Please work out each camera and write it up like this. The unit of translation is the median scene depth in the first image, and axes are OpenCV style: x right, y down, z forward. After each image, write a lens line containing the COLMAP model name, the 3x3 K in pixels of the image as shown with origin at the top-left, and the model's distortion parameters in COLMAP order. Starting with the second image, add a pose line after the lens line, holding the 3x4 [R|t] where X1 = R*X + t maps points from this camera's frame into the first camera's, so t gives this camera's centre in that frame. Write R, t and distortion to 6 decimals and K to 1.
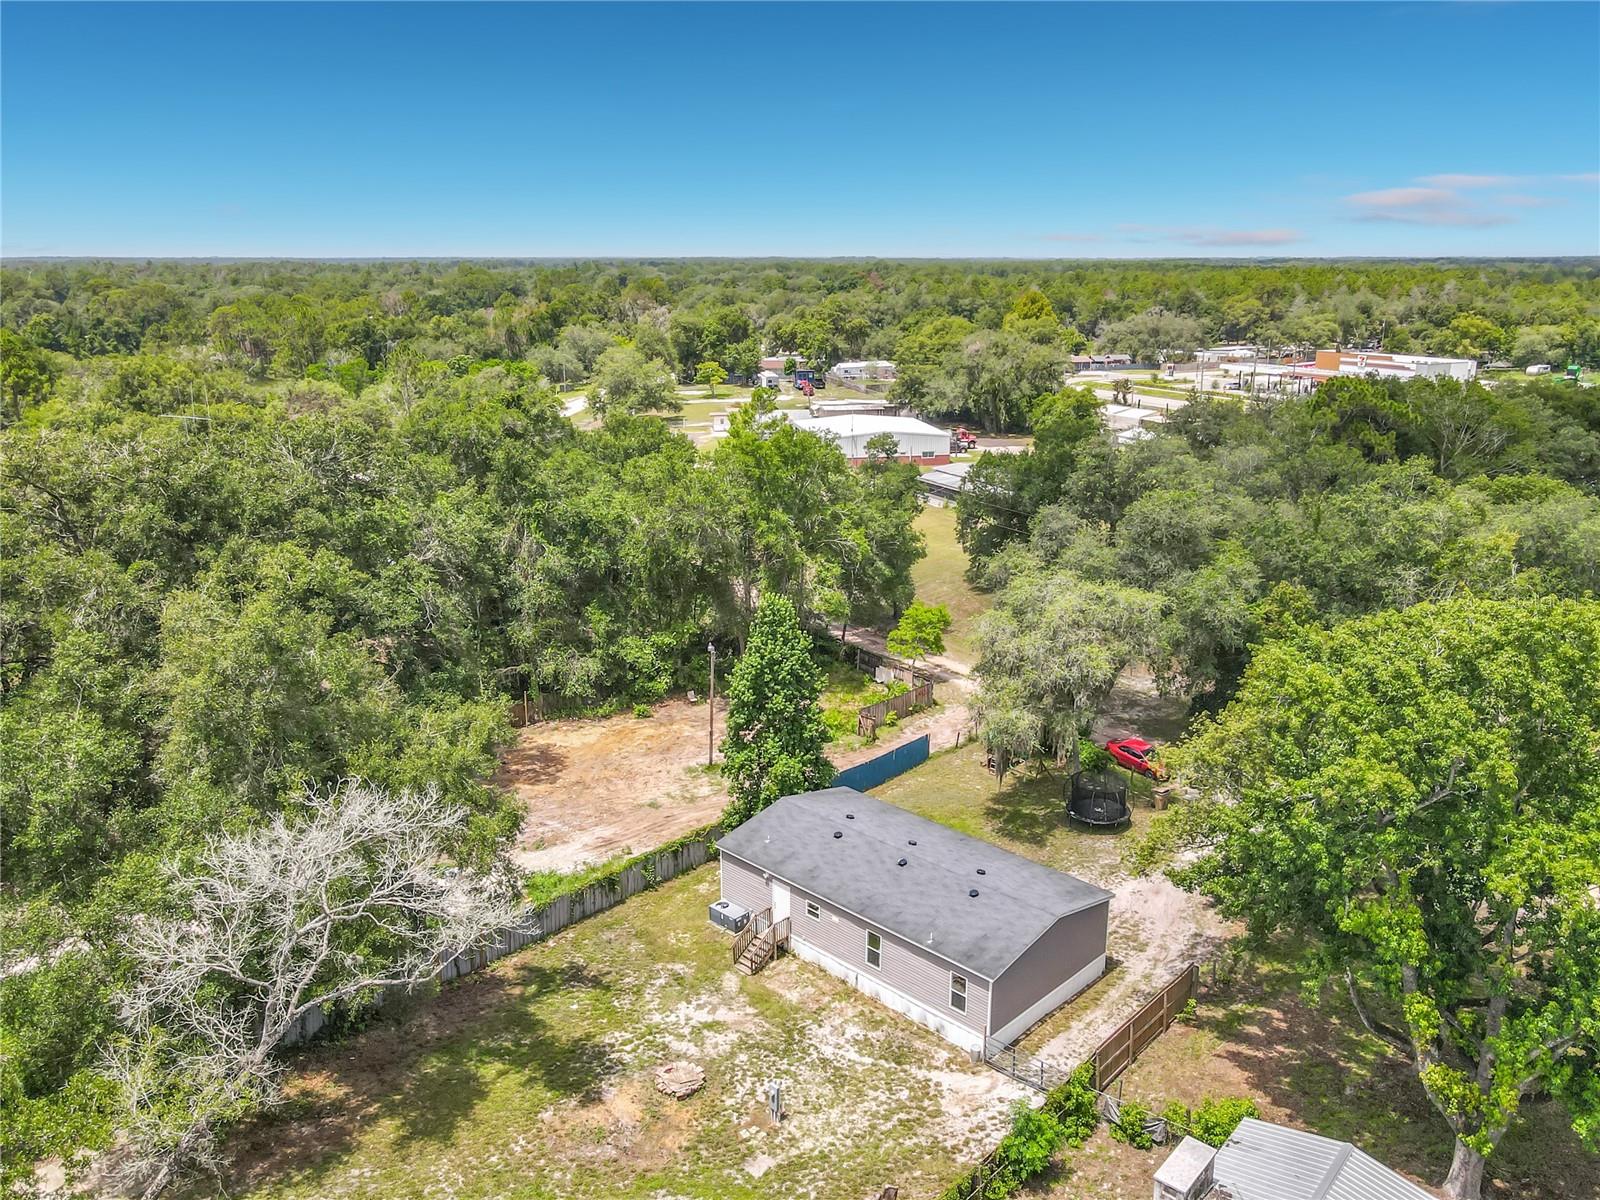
lens RADIAL K [[1266.1, 0, 803.4], [0, 1266.1, 598.9], [0, 0, 1]] dist [0.007754, 0.004139]
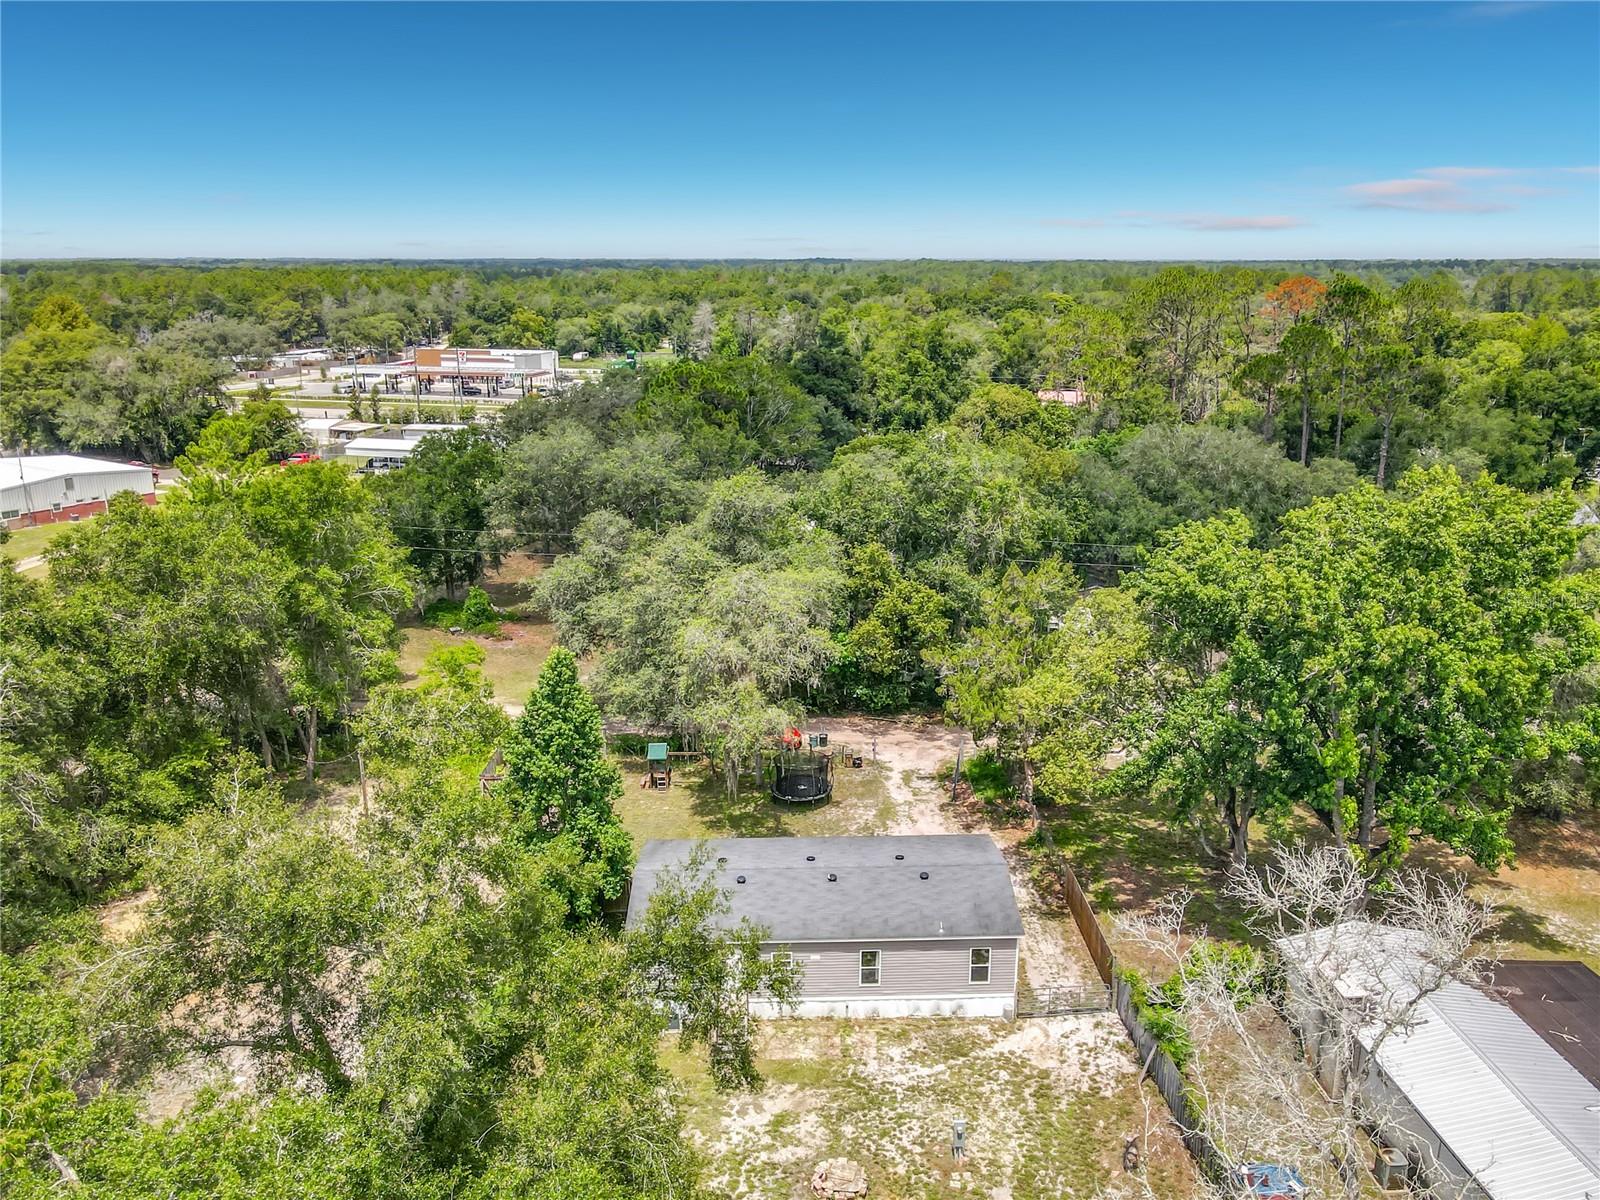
lens RADIAL K [[1266.1, 0, 839.3], [0, 1266.1, 585.6], [0, 0, 1]] dist [0.007754, 0.004139]
pose [[0.673590, -0.186985, 0.715062, -0.535346], [0.194520, 0.978211, 0.072559, -0.074785], [-0.713049, 0.090219, 0.695285, 0.284083]]
